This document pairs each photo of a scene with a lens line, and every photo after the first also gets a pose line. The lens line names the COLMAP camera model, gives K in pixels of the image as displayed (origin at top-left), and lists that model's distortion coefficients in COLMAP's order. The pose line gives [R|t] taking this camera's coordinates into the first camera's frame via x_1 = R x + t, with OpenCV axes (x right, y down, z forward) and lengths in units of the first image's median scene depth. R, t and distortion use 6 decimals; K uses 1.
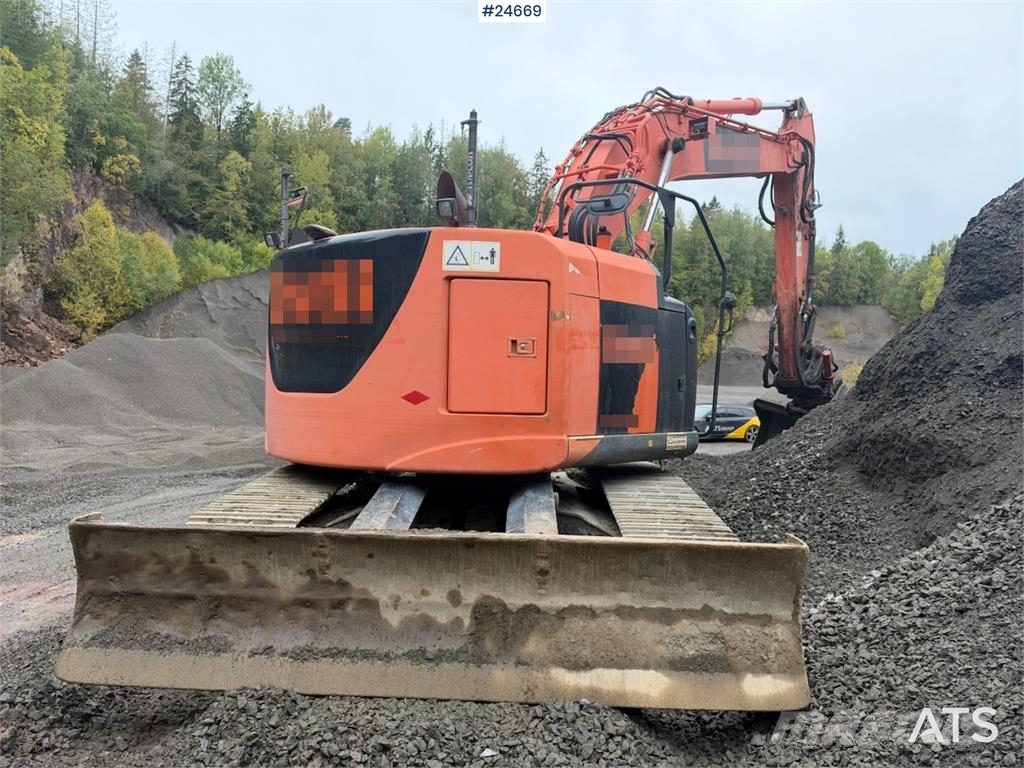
lens RADIAL K [[745.1, 0, 509.2], [0, 745.1, 383.3], [0, 0, 1]] dist [0.008062, -0.019360]
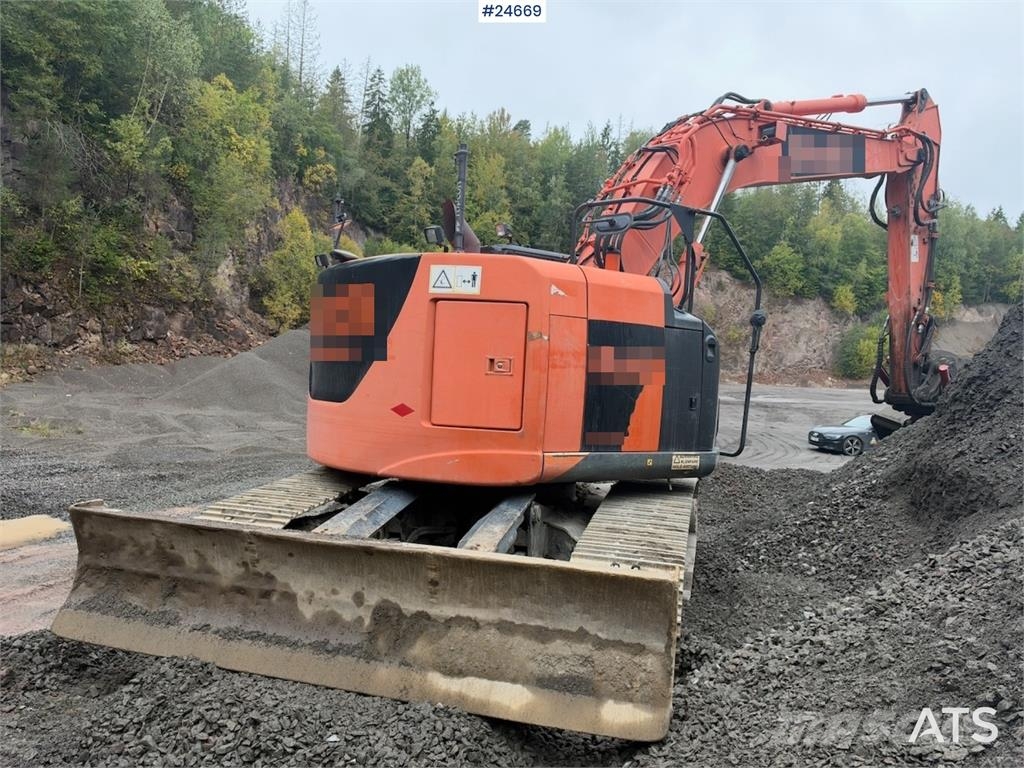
lens RADIAL K [[745.1, 0, 509.2], [0, 745.1, 383.3], [0, 0, 1]] dist [0.008062, -0.019360]
pose [[0.972339, 0.028490, -0.231830, 0.265621], [-0.027479, 0.999594, 0.007589, -0.031269], [0.231952, -0.001009, 0.972727, -0.017807]]
